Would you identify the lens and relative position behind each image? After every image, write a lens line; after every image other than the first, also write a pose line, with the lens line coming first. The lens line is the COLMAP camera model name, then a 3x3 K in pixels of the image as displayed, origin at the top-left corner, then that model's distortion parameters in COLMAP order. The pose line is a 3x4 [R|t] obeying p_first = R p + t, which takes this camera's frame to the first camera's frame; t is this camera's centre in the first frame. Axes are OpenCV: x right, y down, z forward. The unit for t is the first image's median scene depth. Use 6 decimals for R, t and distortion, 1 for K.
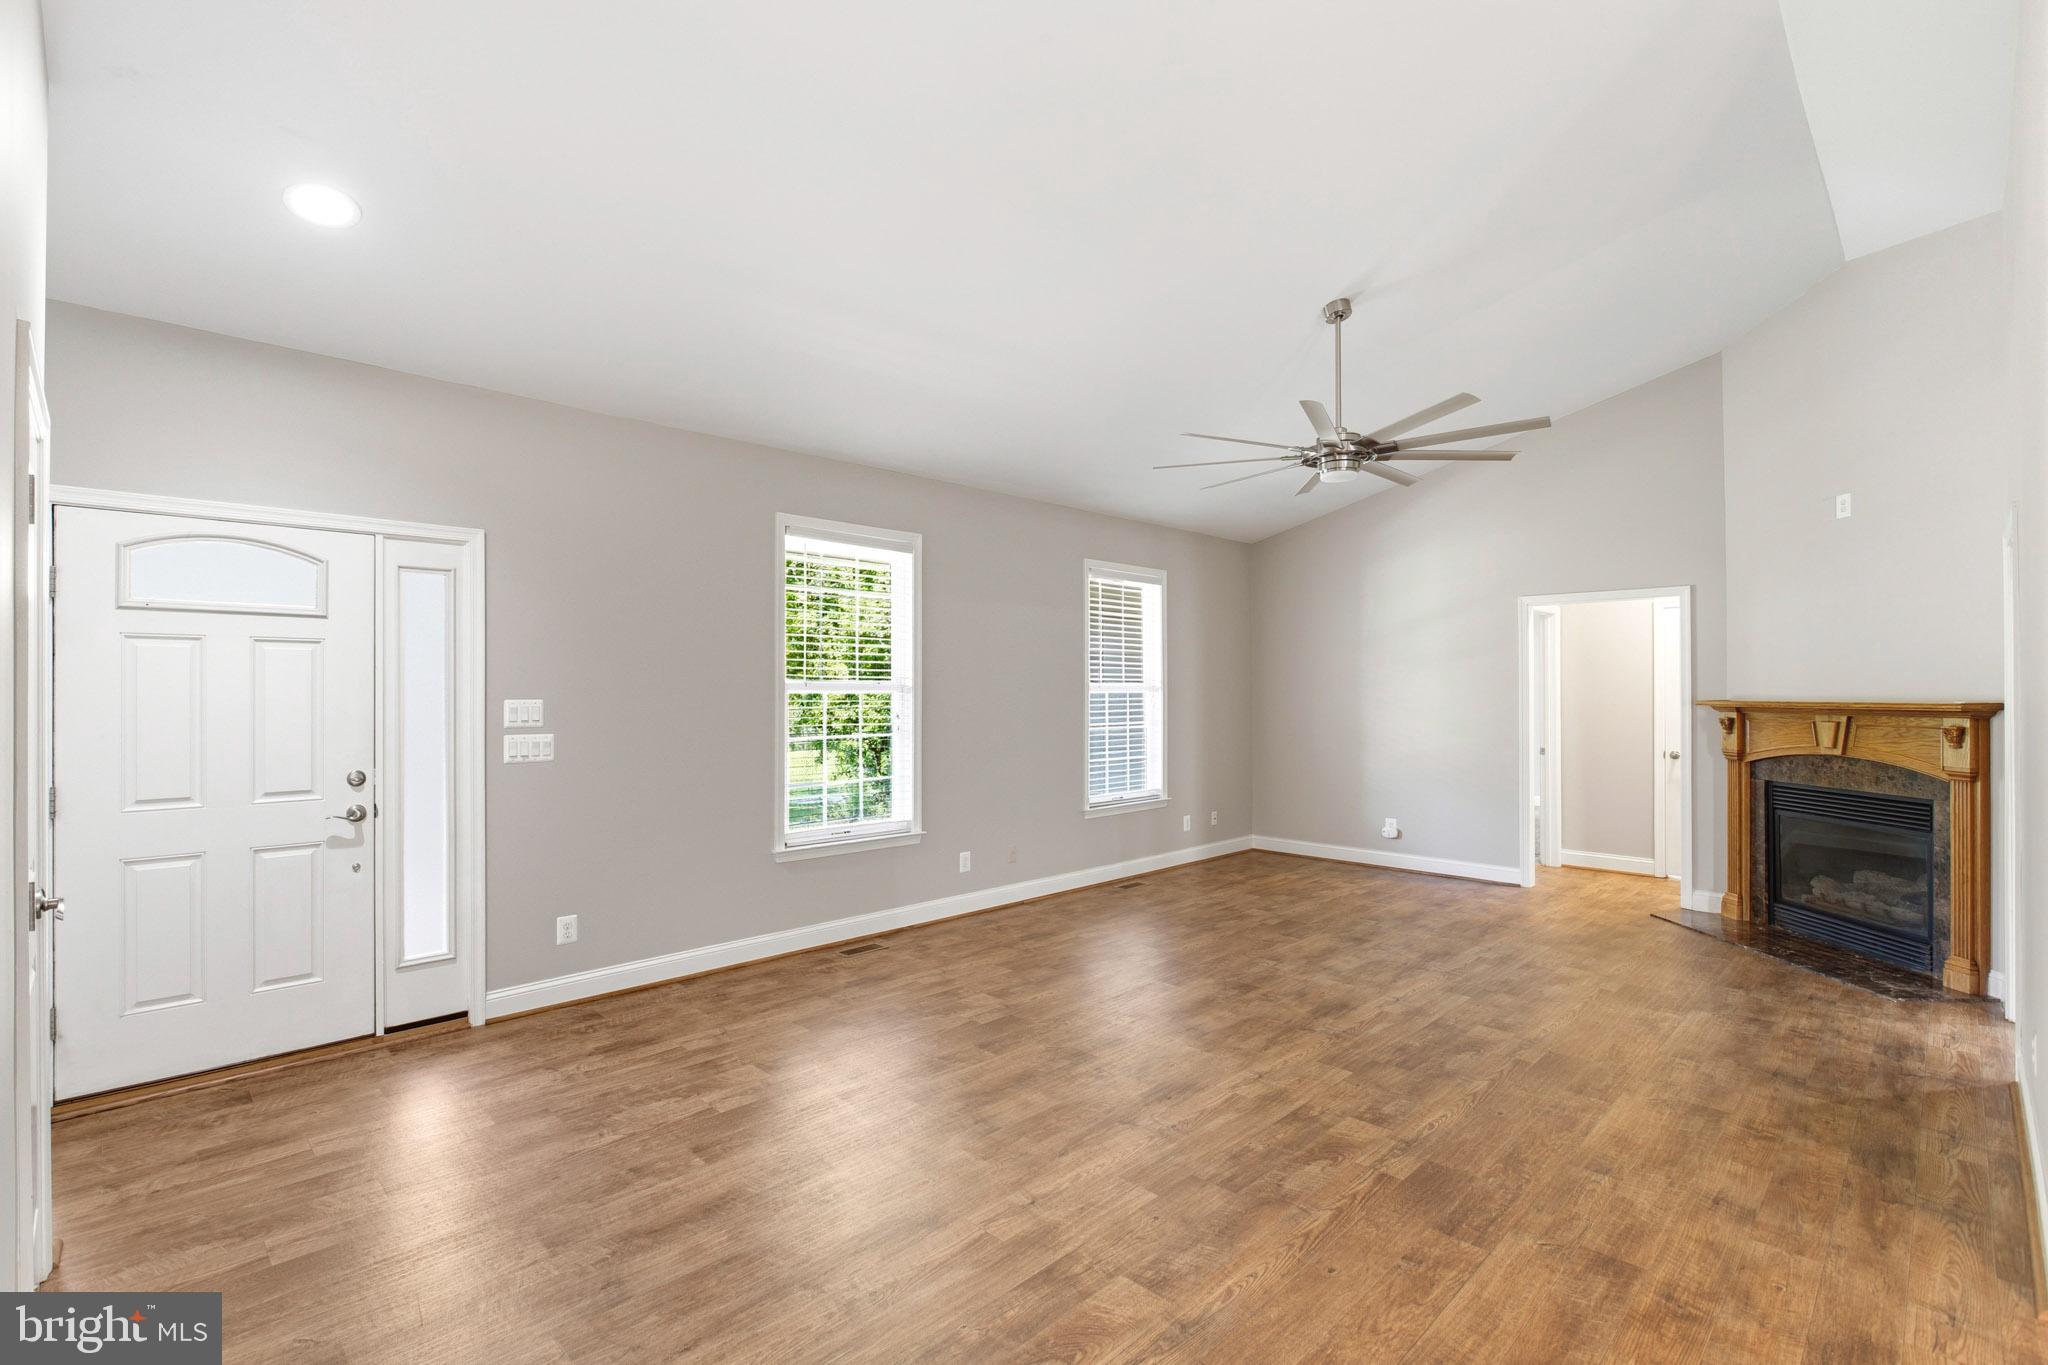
lens RADIAL K [[930.8, 0, 1010.6], [0, 930.8, 686.3], [0, 0, 1]] dist [-0.010253, 0.000614]
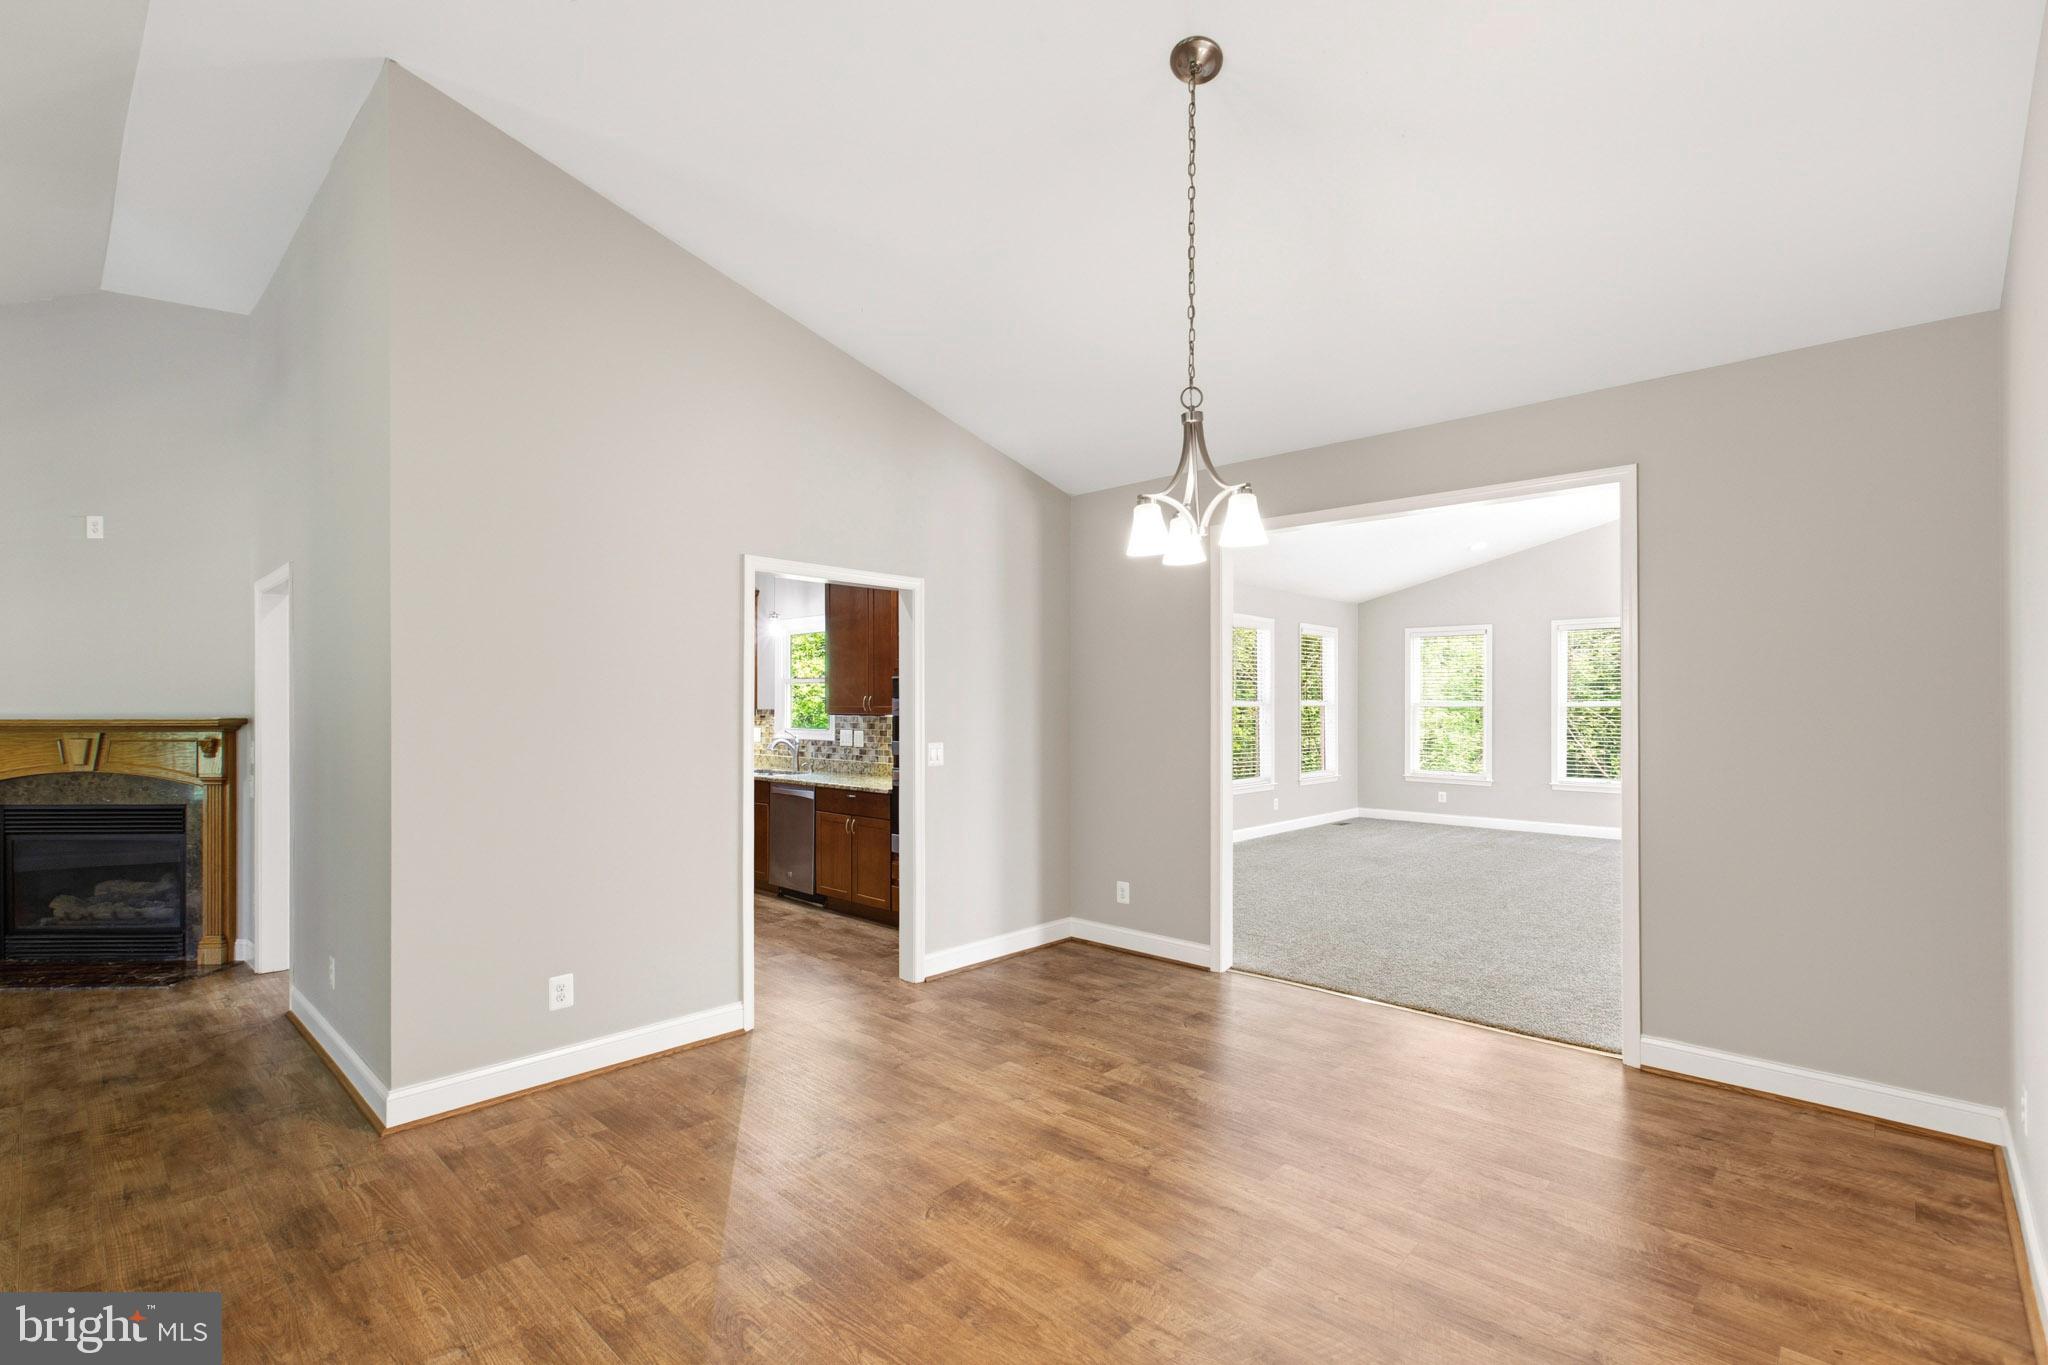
lens RADIAL K [[926.5, 0, 1021.6], [0, 926.5, 706.5], [0, 0, 1]] dist [0.000298, -0.001095]
pose [[-0.042152, 0.001614, 0.999110, -0.194097], [-0.004253, 0.999989, -0.001795, 0.000519], [-0.999102, -0.004325, -0.042144, 0.021678]]
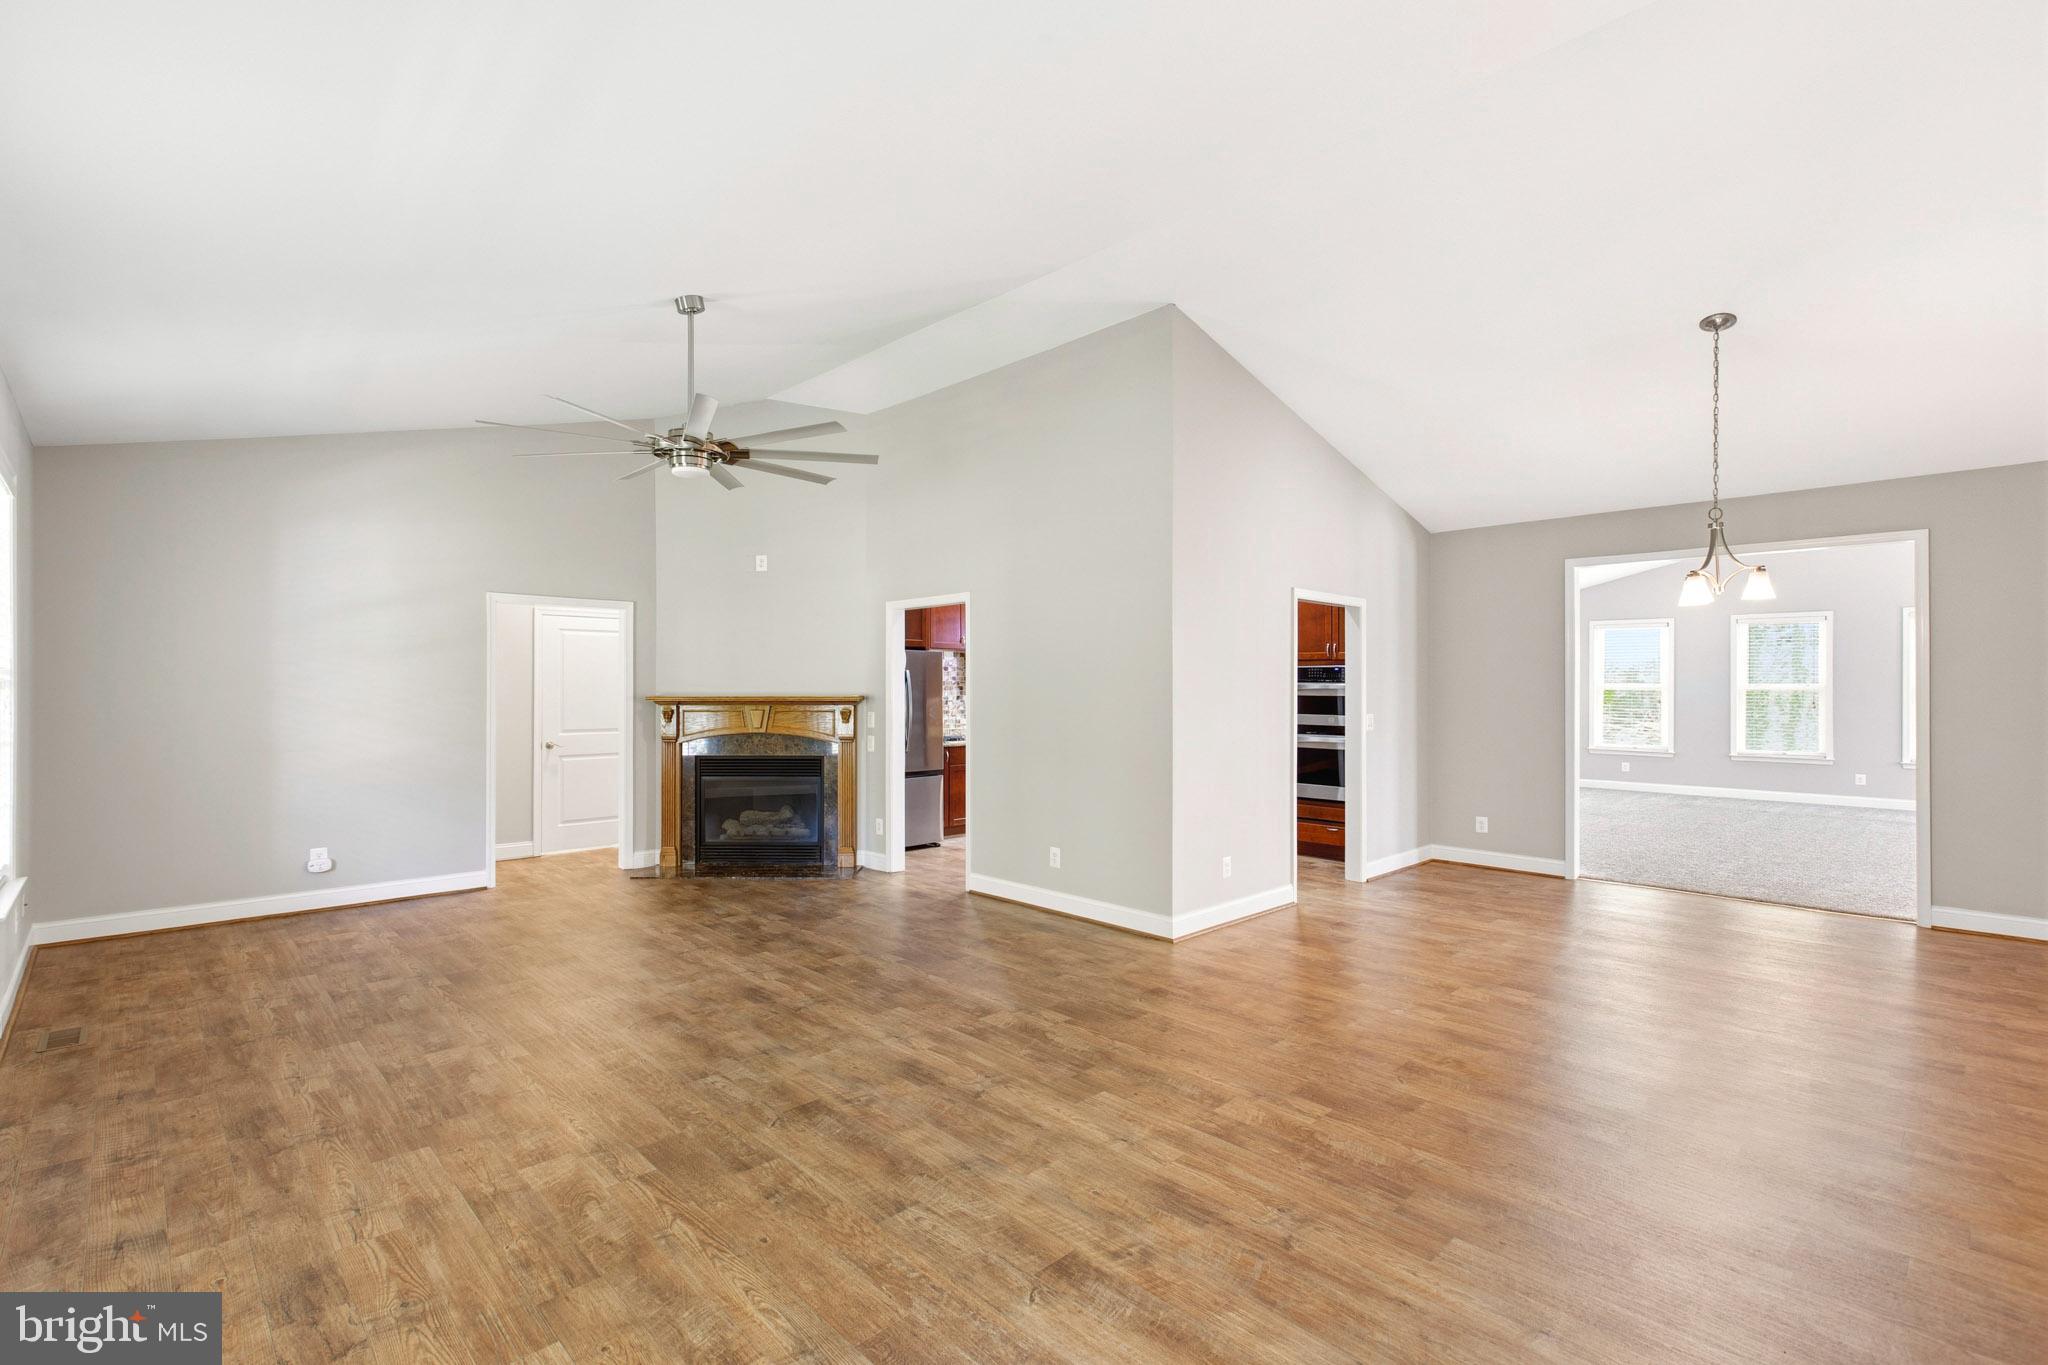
lens RADIAL K [[926.5, 0, 1018.5], [0, 926.5, 695.2], [0, 0, 1]] dist [0.000298, -0.001095]
pose [[0.011528, -0.007720, 0.999904, -0.672570], [-0.005768, 0.999953, 0.007787, 0.001498], [-0.999917, -0.005857, 0.011483, 0.678673]]
